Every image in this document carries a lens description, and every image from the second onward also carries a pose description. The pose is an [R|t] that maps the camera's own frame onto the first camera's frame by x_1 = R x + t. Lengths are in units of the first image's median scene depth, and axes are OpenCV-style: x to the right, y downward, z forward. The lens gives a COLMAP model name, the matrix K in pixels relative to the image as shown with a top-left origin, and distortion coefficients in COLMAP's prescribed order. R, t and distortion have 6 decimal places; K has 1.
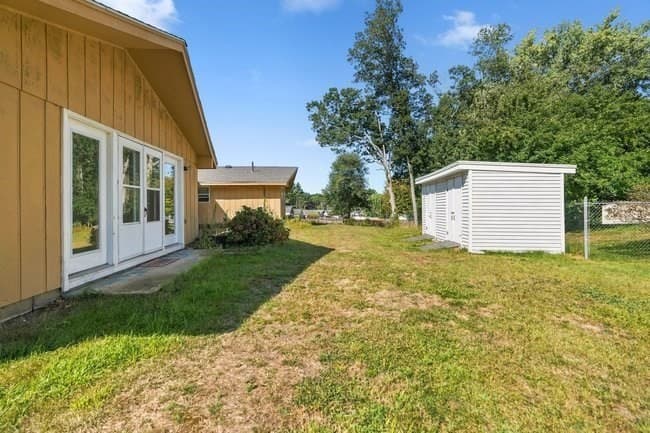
lens RADIAL K [[296.4, 0, 323.9], [0, 296.4, 206.8], [0, 0, 1]] dist [-0.002136, -0.000289]
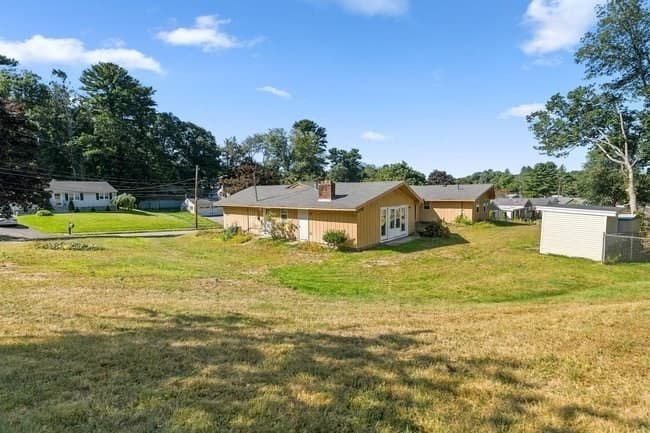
lens RADIAL K [[296.4, 0, 323.9], [0, 296.4, 206.8], [0, 0, 1]] dist [-0.002136, -0.000289]
pose [[0.692239, 0.036994, -0.720719, 0.456767], [0.009188, 0.998152, 0.060060, -0.143683], [0.721610, -0.048198, 0.690620, -0.696585]]
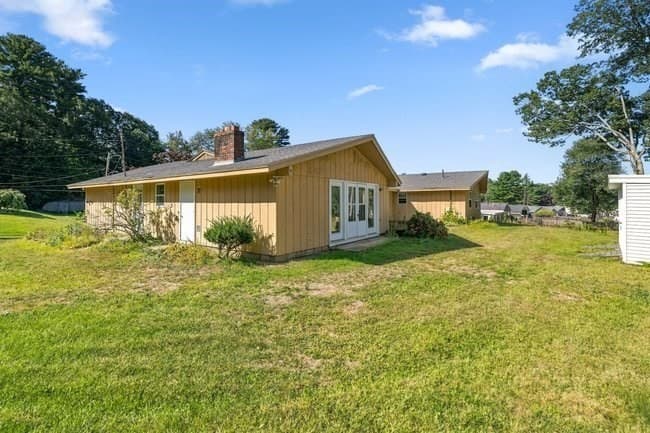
lens RADIAL K [[295.9, 0, 321.9], [0, 295.9, 197.9], [0, 0, 1]] dist [-0.000107, -0.000089]
pose [[0.760025, -0.003694, -0.649883, 0.177912], [-0.002412, 0.999961, -0.008505, -0.029503], [0.649889, 0.008031, 0.759987, -0.238491]]
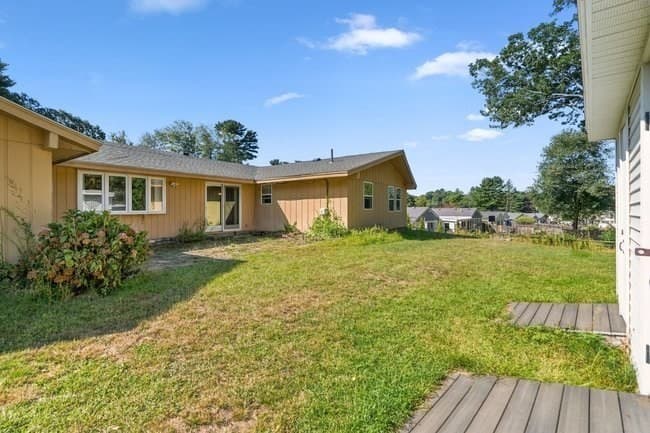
lens RADIAL K [[285.9, 0, 326.6], [0, 285.9, 207.3], [0, 0, 1]] dist [-0.003536, -0.000208]
pose [[0.772348, -0.006582, -0.635166, 0.224277], [0.001842, 0.999965, -0.008123, -0.000107], [0.635197, 0.005104, 0.772333, 0.476284]]
